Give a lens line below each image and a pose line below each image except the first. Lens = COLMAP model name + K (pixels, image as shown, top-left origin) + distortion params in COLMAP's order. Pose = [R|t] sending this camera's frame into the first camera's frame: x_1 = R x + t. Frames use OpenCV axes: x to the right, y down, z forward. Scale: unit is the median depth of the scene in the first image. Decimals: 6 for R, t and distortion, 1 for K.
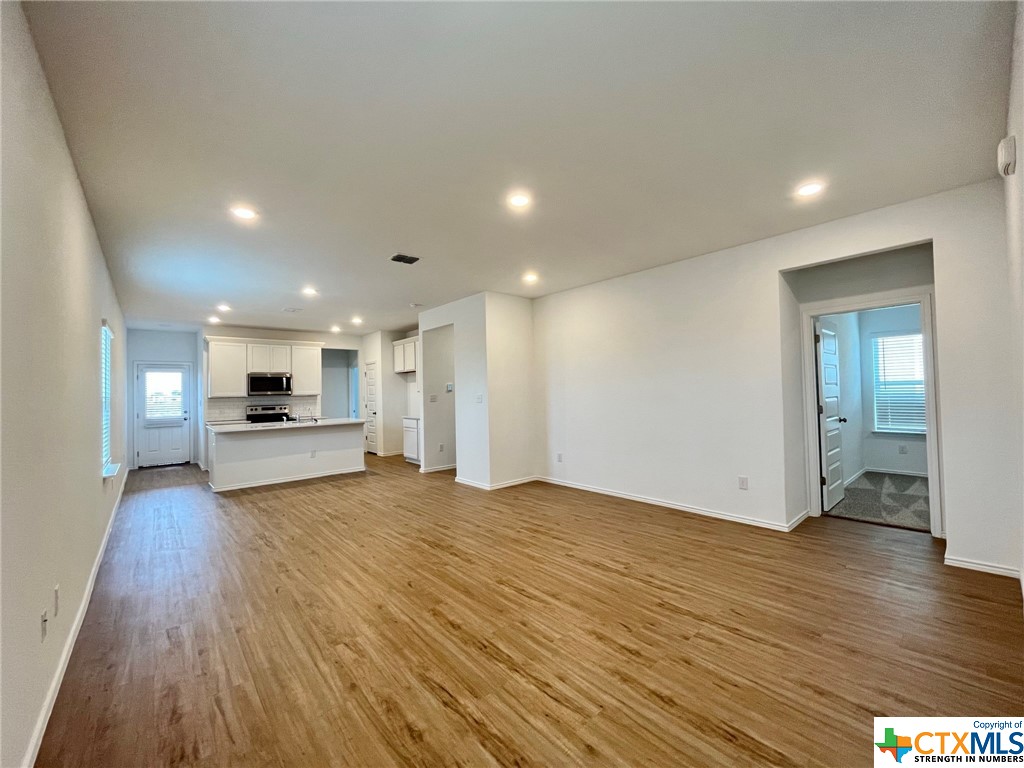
lens RADIAL K [[415.1, 0, 512.0], [0, 415.1, 384.0], [0, 0, 1]] dist [-0.003306, -0.000576]
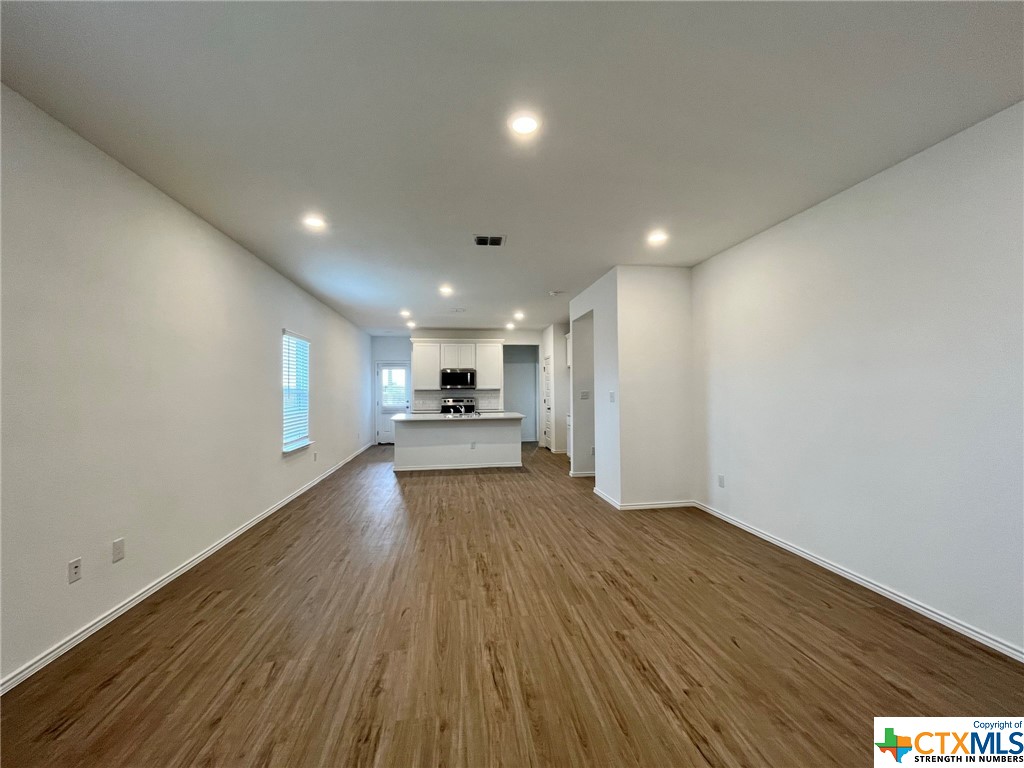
lens RADIAL K [[415.1, 0, 512.0], [0, 415.1, 384.0], [0, 0, 1]] dist [-0.003306, -0.000576]
pose [[0.840044, 0.007232, -0.542469, 0.247009], [-0.000001, 0.999911, 0.013329, -0.002150], [0.542518, -0.011196, 0.839970, 0.241933]]
